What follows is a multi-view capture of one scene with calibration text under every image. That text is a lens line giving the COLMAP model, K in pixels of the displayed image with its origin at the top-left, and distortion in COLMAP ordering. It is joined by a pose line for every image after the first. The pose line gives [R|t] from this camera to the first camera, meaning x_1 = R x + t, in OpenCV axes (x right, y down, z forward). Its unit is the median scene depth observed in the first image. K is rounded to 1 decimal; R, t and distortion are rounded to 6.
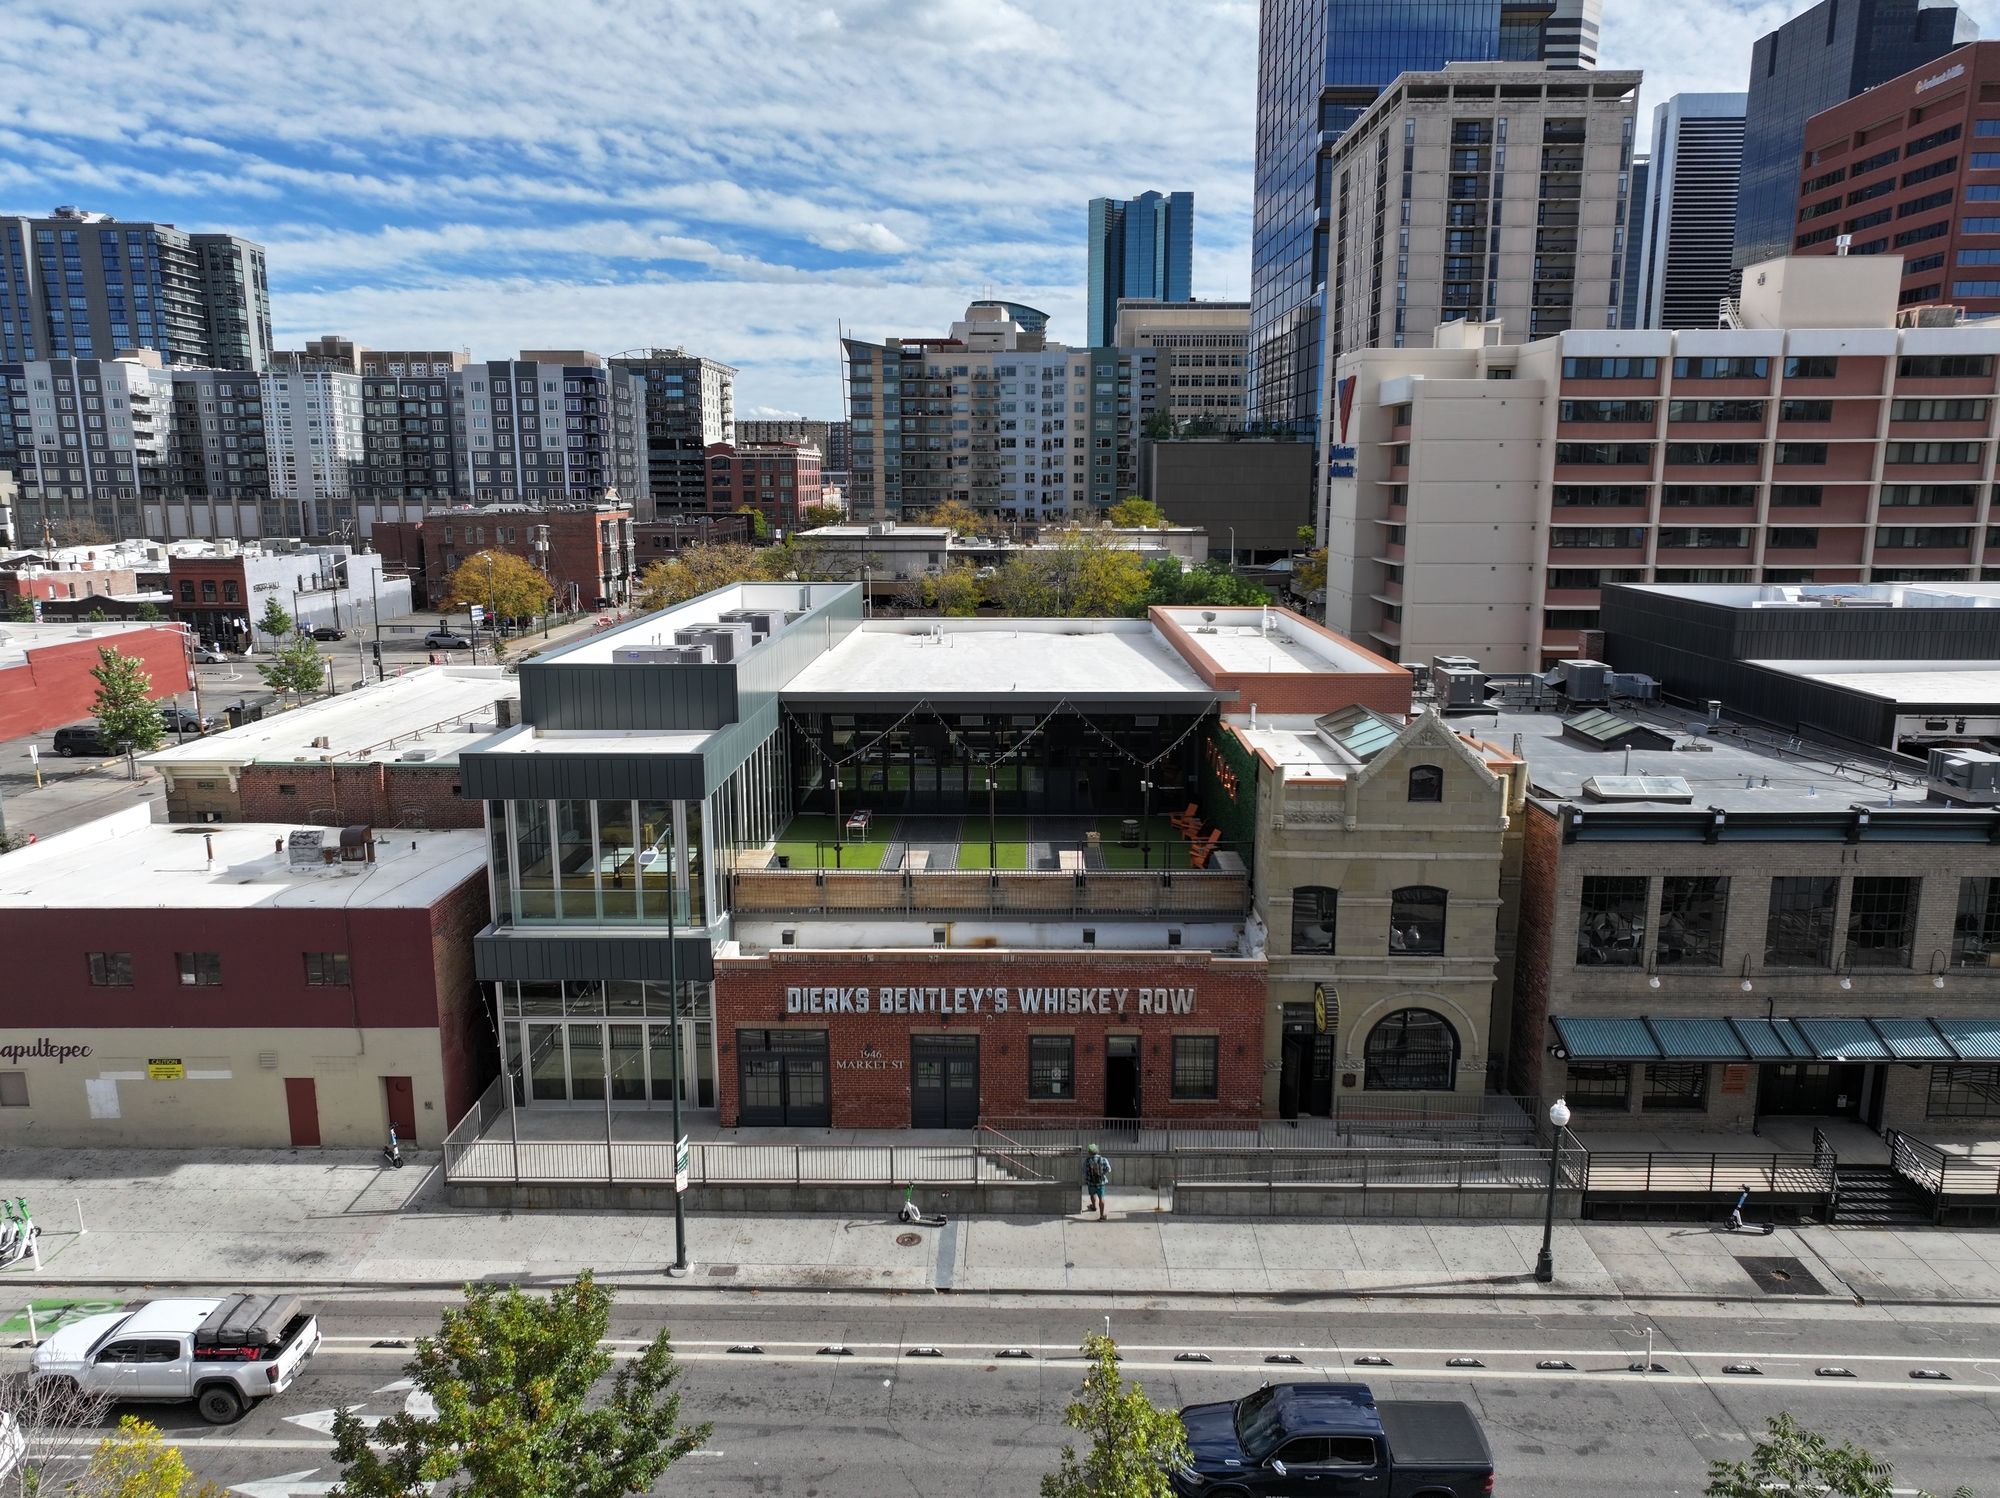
lens RADIAL K [[1397.5, 0, 1011.7], [0, 1397.5, 731.1], [0, 0, 1]] dist [-0.005099, 0.023456]
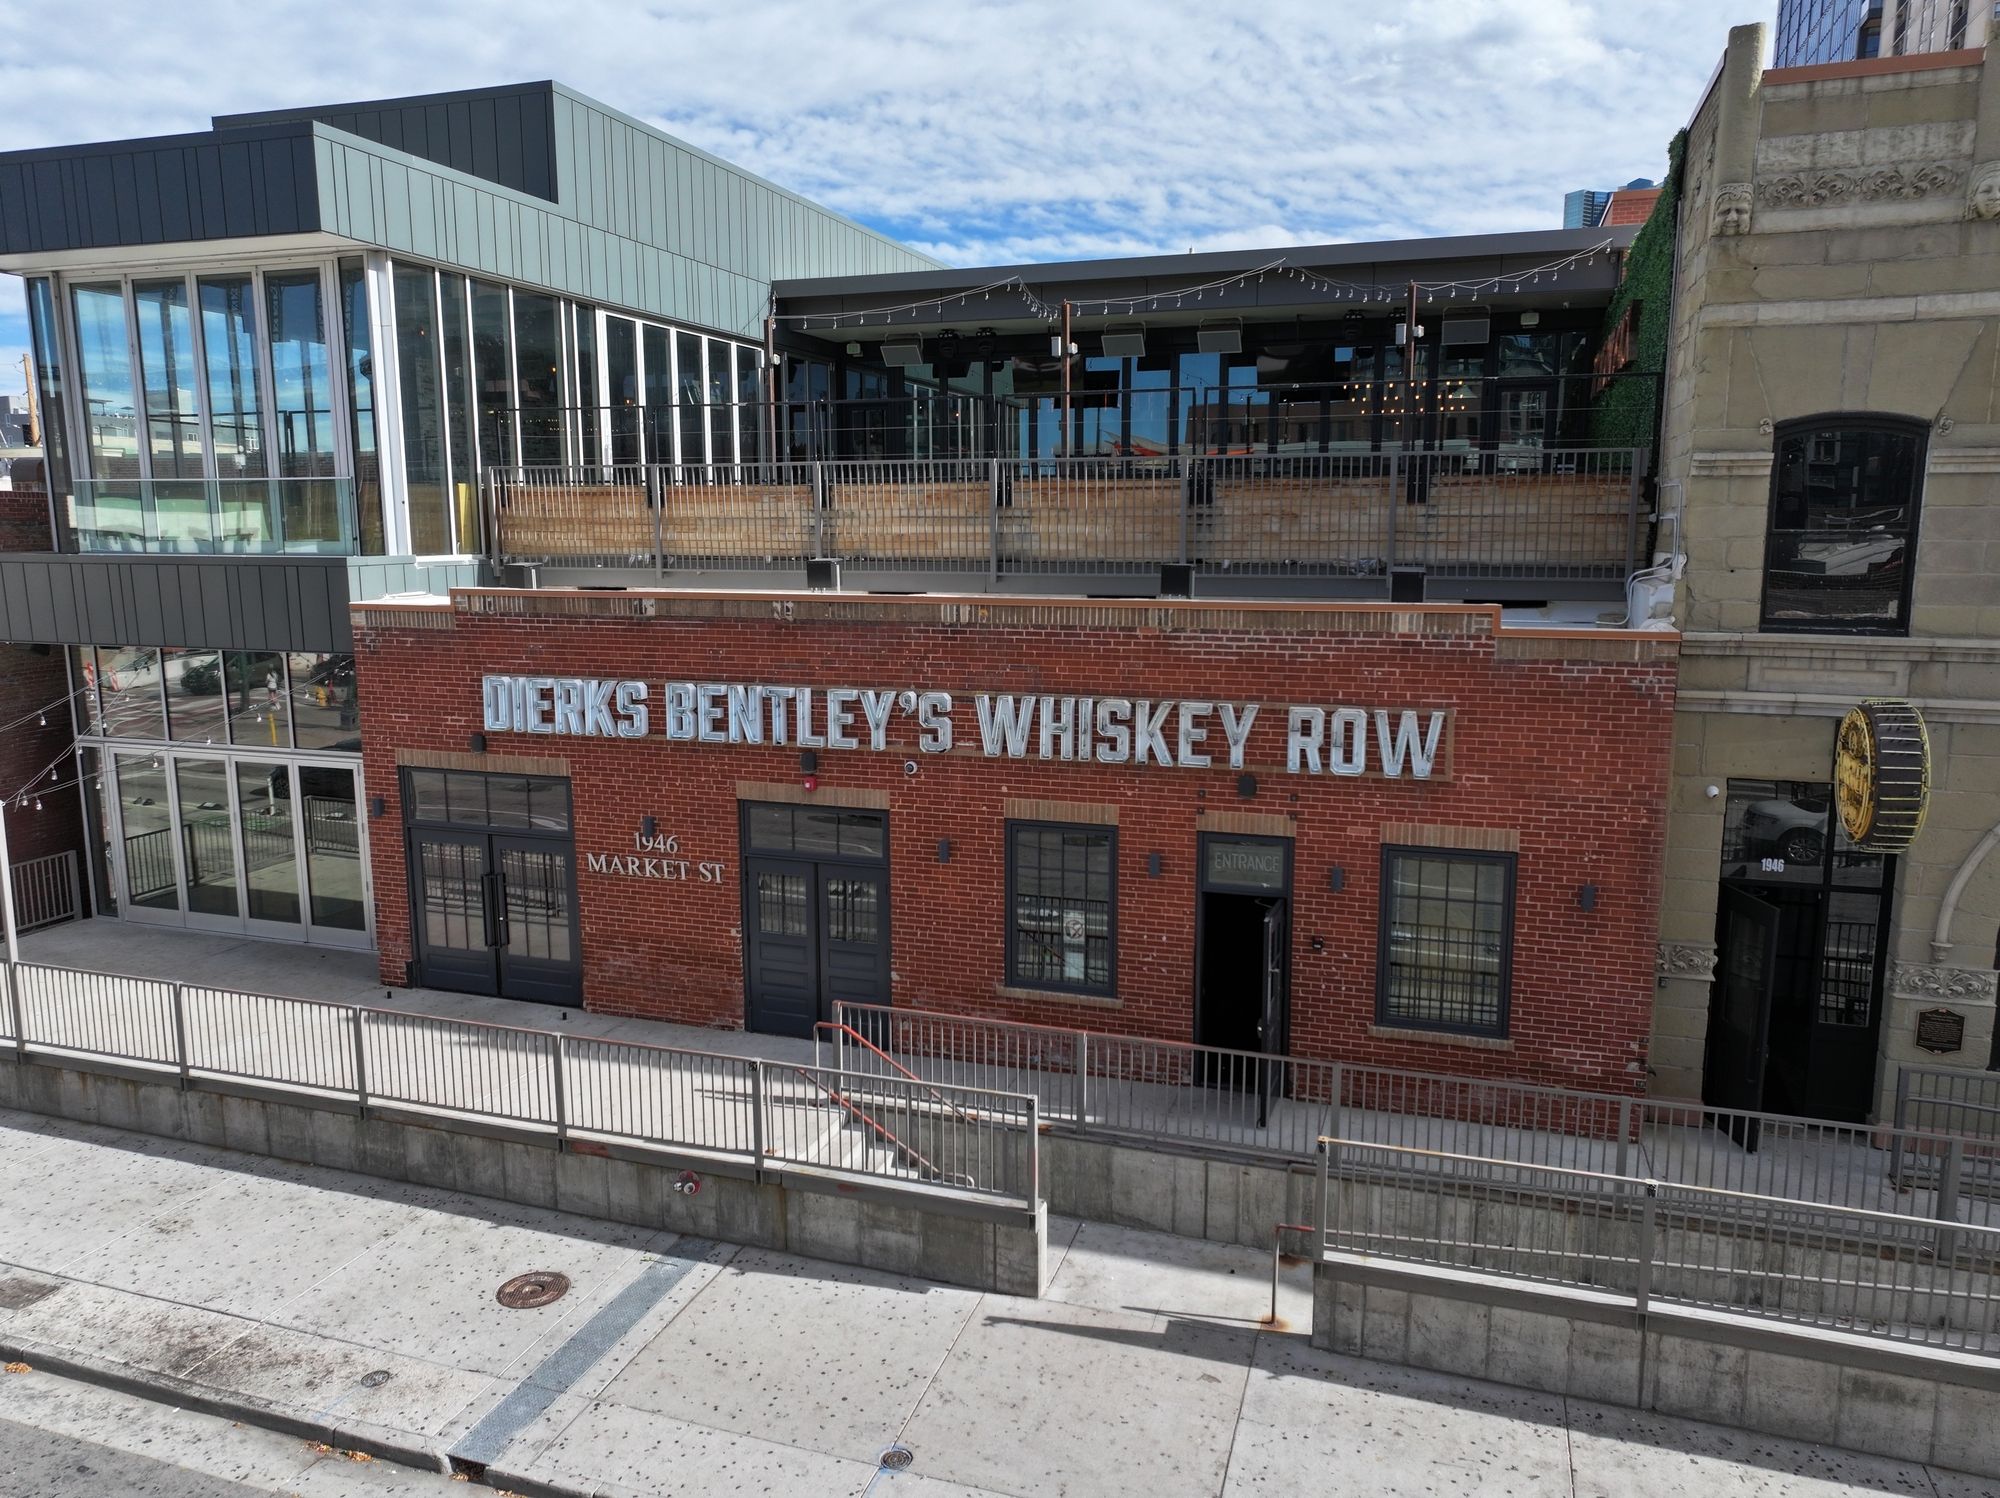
lens RADIAL K [[1397.5, 0, 1011.1], [0, 1397.5, 740.5], [0, 0, 1]] dist [-0.005099, 0.023456]
pose [[0.952054, 0.045612, -0.302509, 0.123246], [-0.053279, 0.998433, -0.017135, 0.189160], [0.301253, 0.032431, 0.952992, 0.585761]]
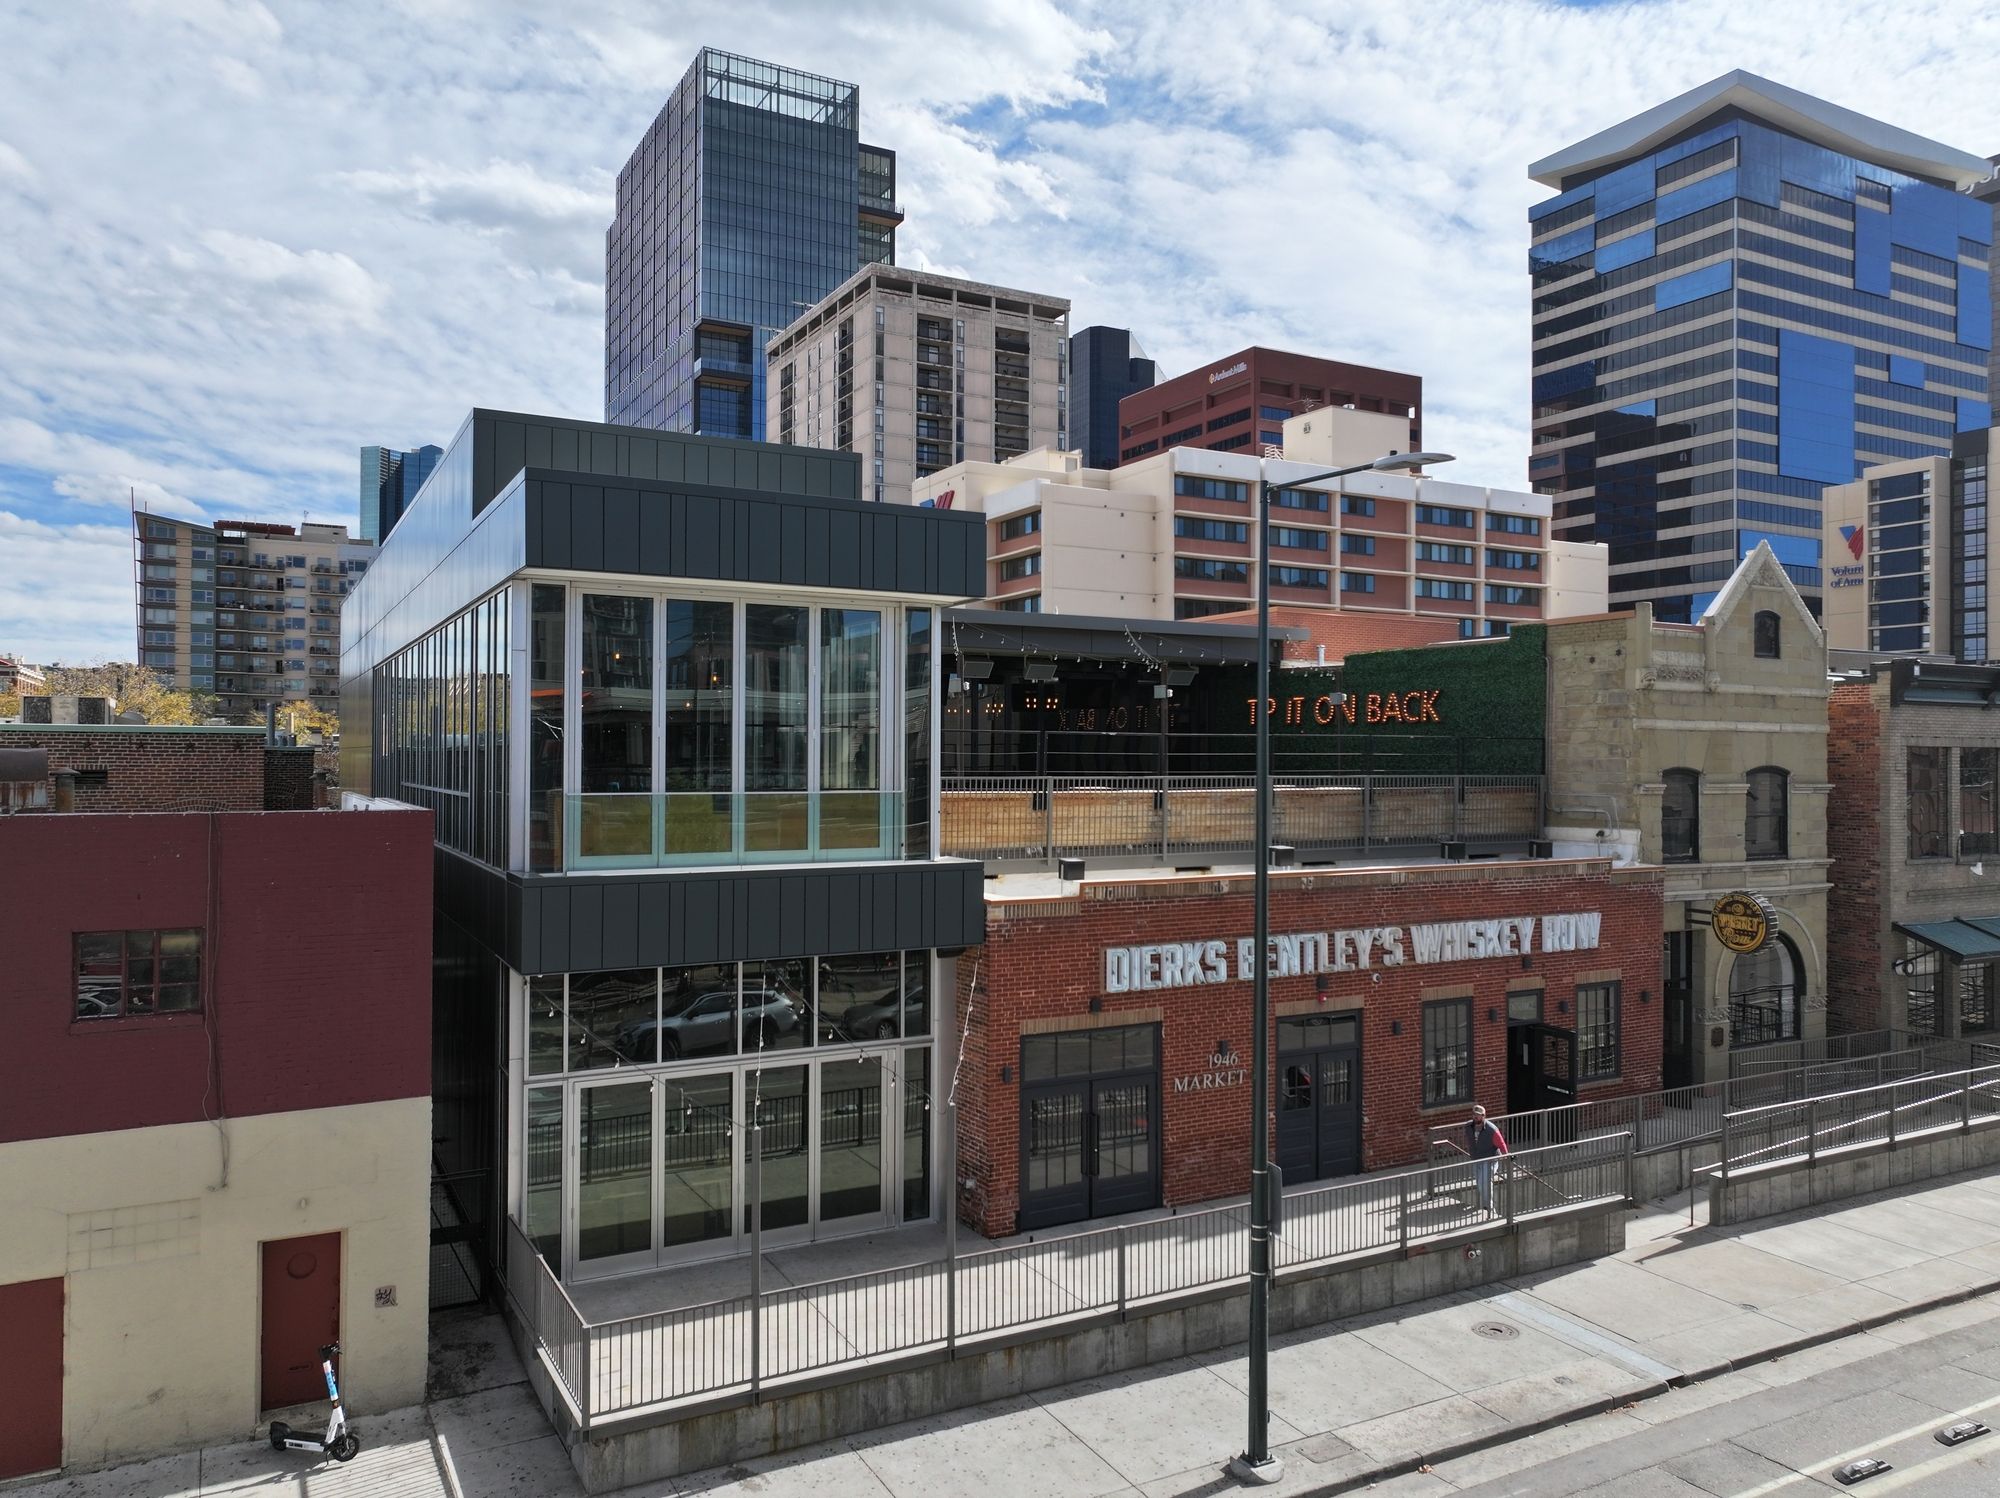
lens RADIAL K [[1397.5, 0, 1012.3], [0, 1397.5, 738.7], [0, 0, 1]] dist [-0.005099, 0.023456]
pose [[0.871951, 0.009437, 0.489501, -0.435621], [0.084492, 0.981913, -0.169436, 0.179367], [-0.482247, 0.189099, 0.855383, 0.487201]]
